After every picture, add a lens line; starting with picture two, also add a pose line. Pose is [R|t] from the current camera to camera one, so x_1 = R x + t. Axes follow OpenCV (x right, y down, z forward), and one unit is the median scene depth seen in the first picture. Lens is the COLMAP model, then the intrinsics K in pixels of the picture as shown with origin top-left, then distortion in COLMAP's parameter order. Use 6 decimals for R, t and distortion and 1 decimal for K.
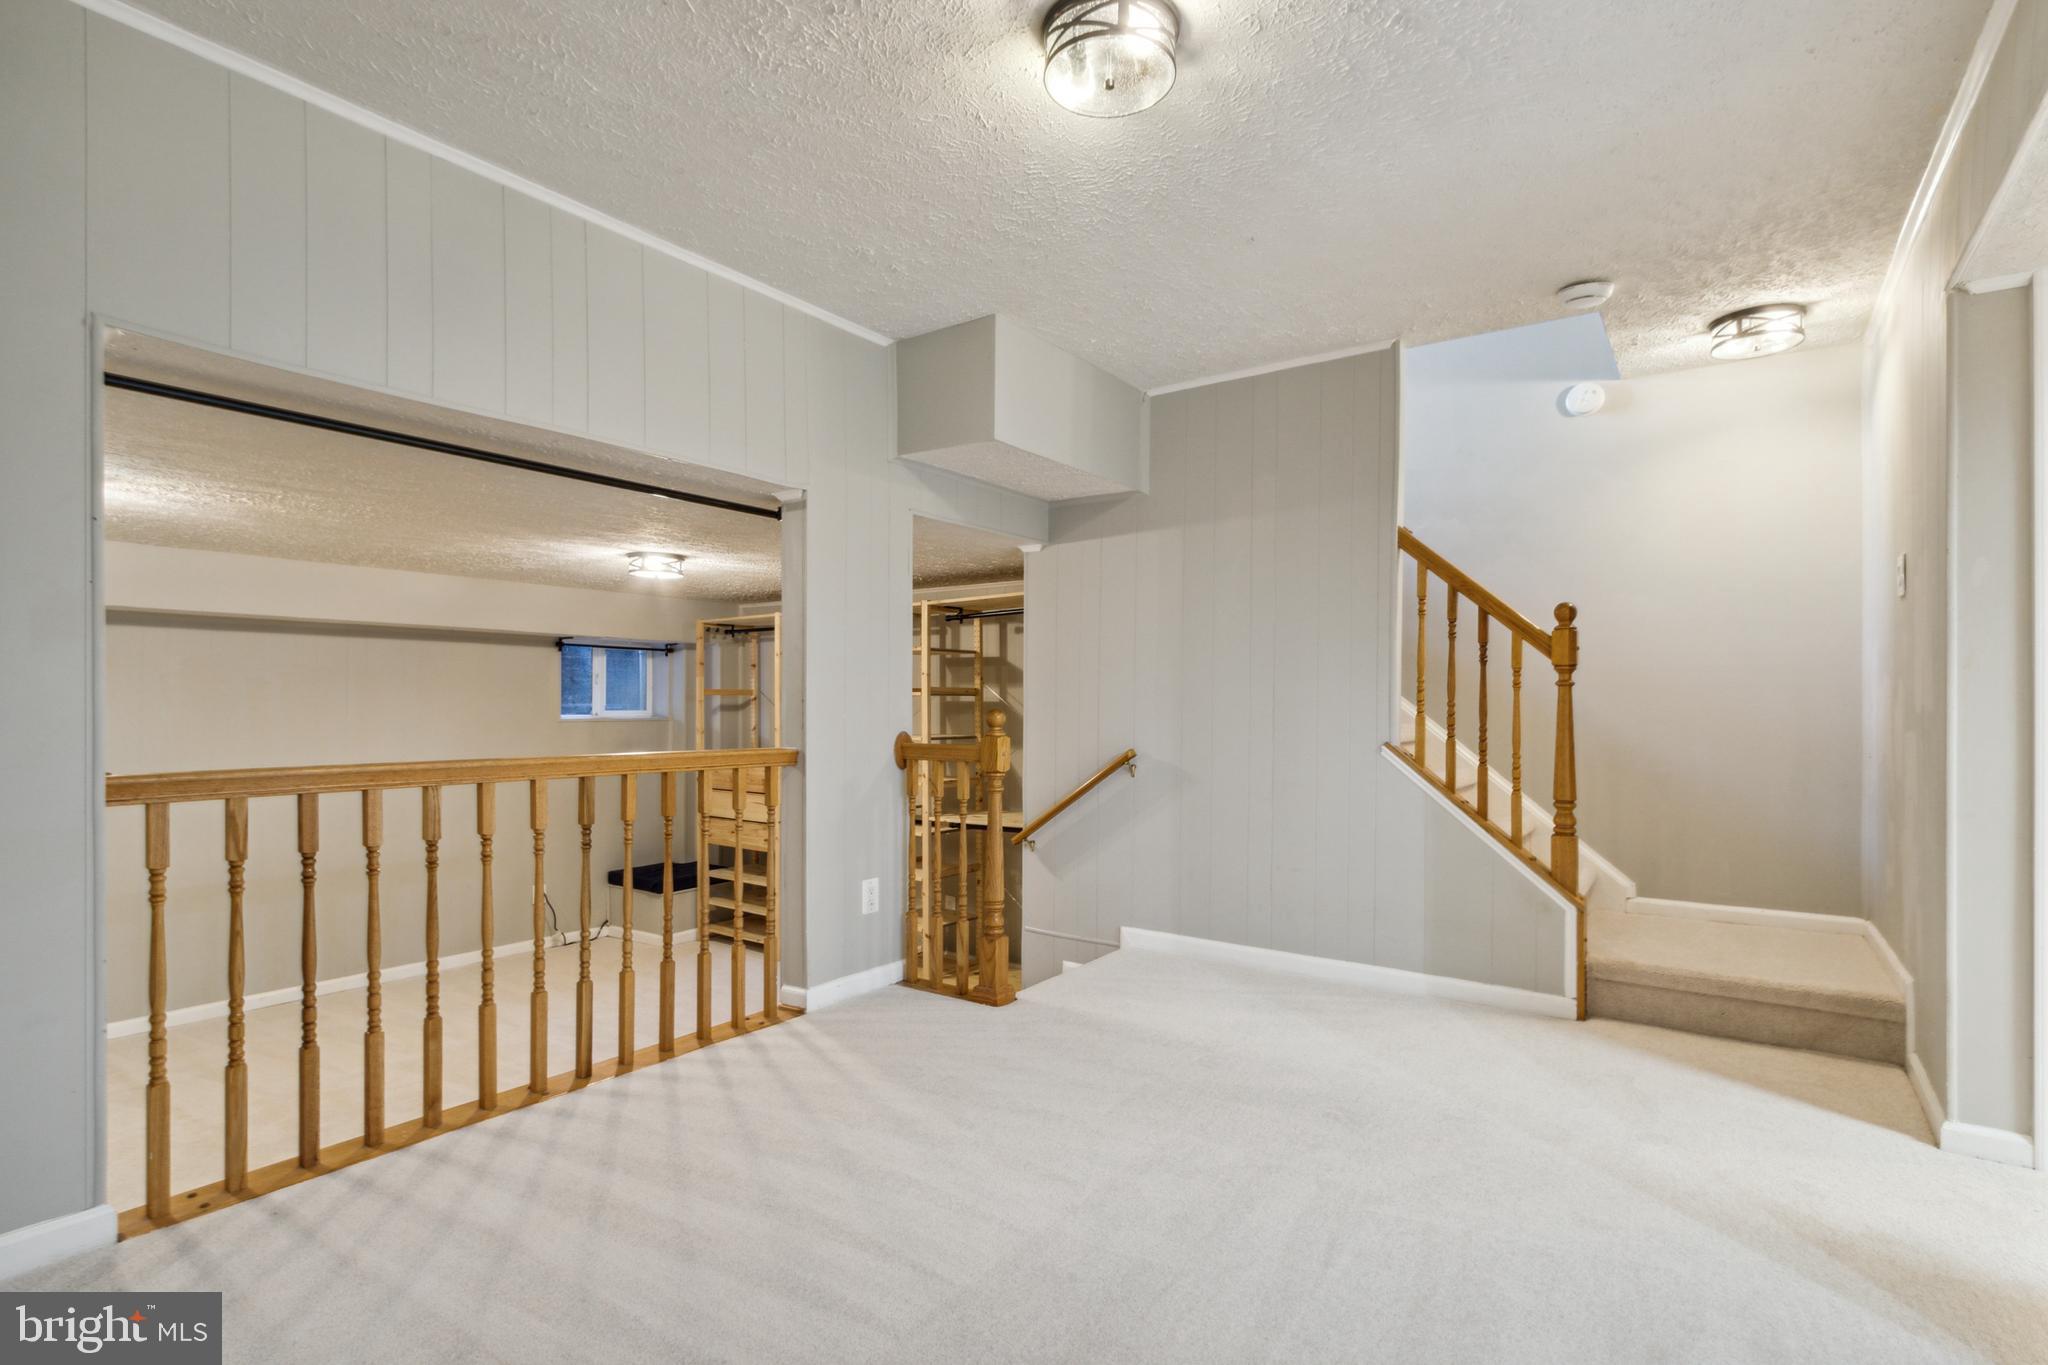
lens RADIAL K [[951.9, 0, 1016.5], [0, 951.9, 704.4], [0, 0, 1]] dist [0.006138, -0.000168]
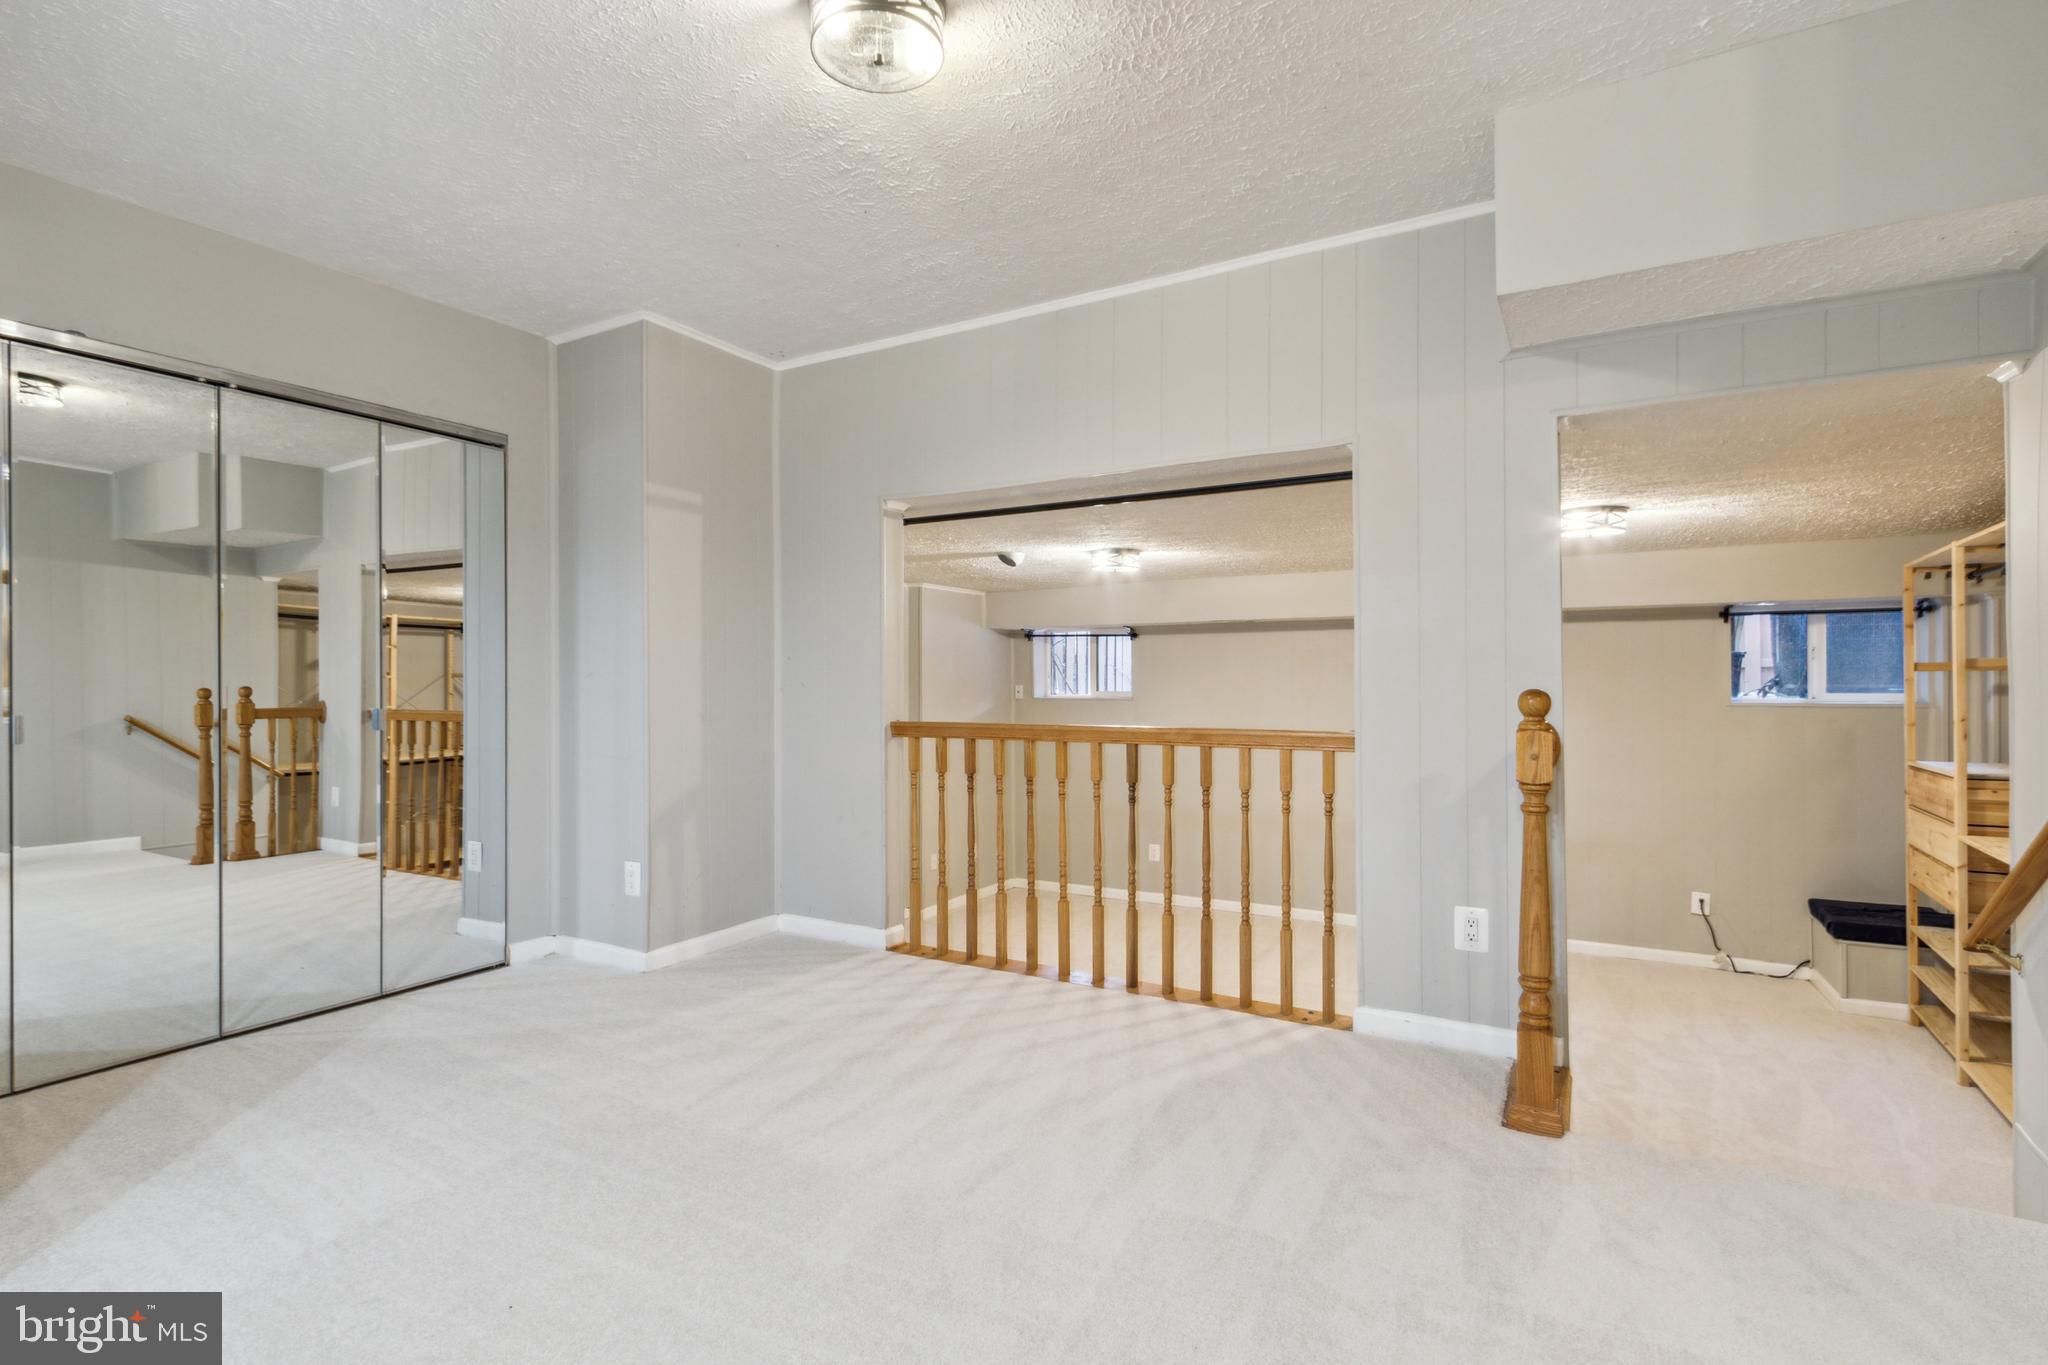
lens RADIAL K [[965.5, 0, 1026.5], [0, 965.5, 675.9], [0, 0, 1]] dist [0.002108, 0.000009]
pose [[0.132179, -0.011069, -0.991164, 0.713468], [-0.001413, 0.999935, -0.011355, 0.005610], [0.991225, 0.002901, 0.132155, 0.655657]]
